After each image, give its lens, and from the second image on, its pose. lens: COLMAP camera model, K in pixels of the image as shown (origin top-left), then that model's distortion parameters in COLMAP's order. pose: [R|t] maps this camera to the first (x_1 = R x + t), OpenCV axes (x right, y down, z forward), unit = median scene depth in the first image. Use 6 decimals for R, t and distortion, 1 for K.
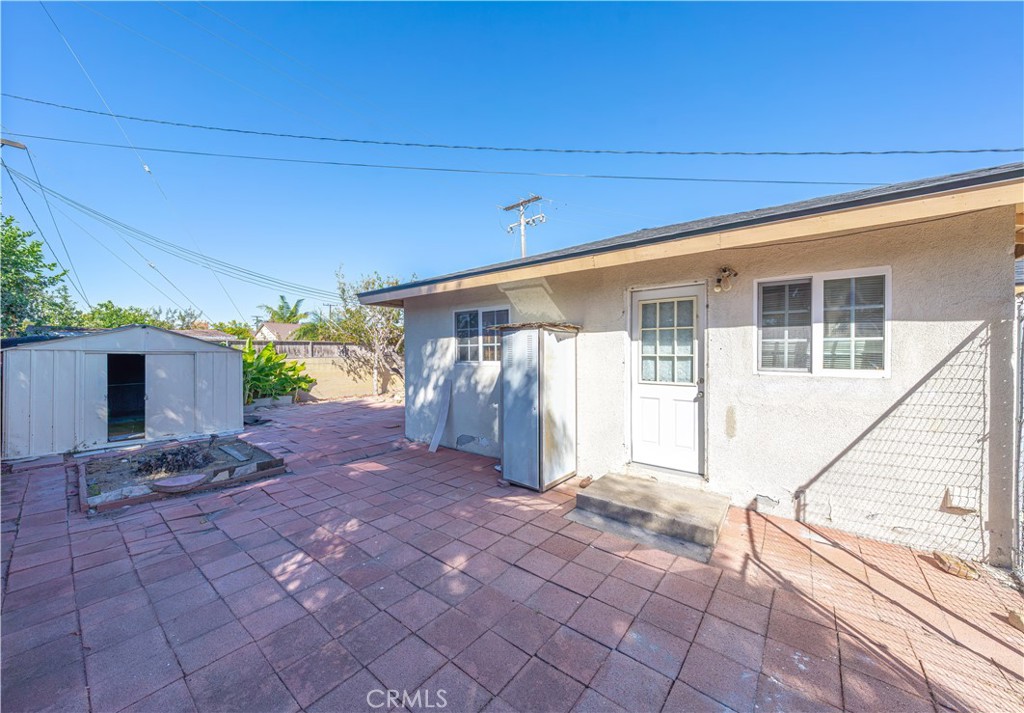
lens RADIAL K [[367.8, 0, 517.4], [0, 367.8, 355.4], [0, 0, 1]] dist [0.001744, -0.000032]
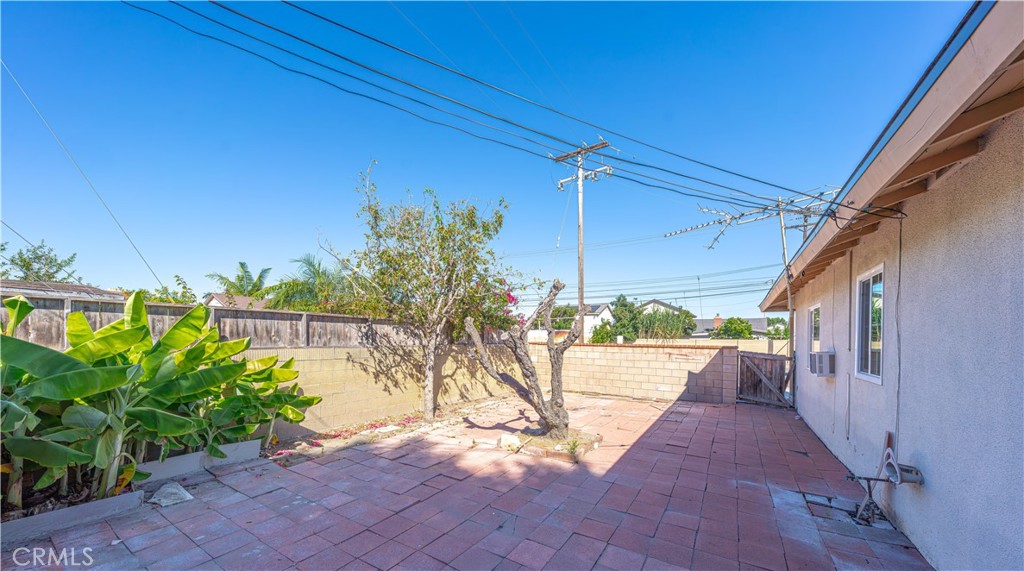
lens RADIAL K [[345.1, 0, 529.8], [0, 345.1, 337.9], [0, 0, 1]] dist [-0.001167, 0.000040]
pose [[0.991409, 0.019360, 0.129361, -0.311061], [-0.017508, 0.999728, -0.015440, -0.004376], [-0.129624, 0.013042, 0.991477, 0.490382]]
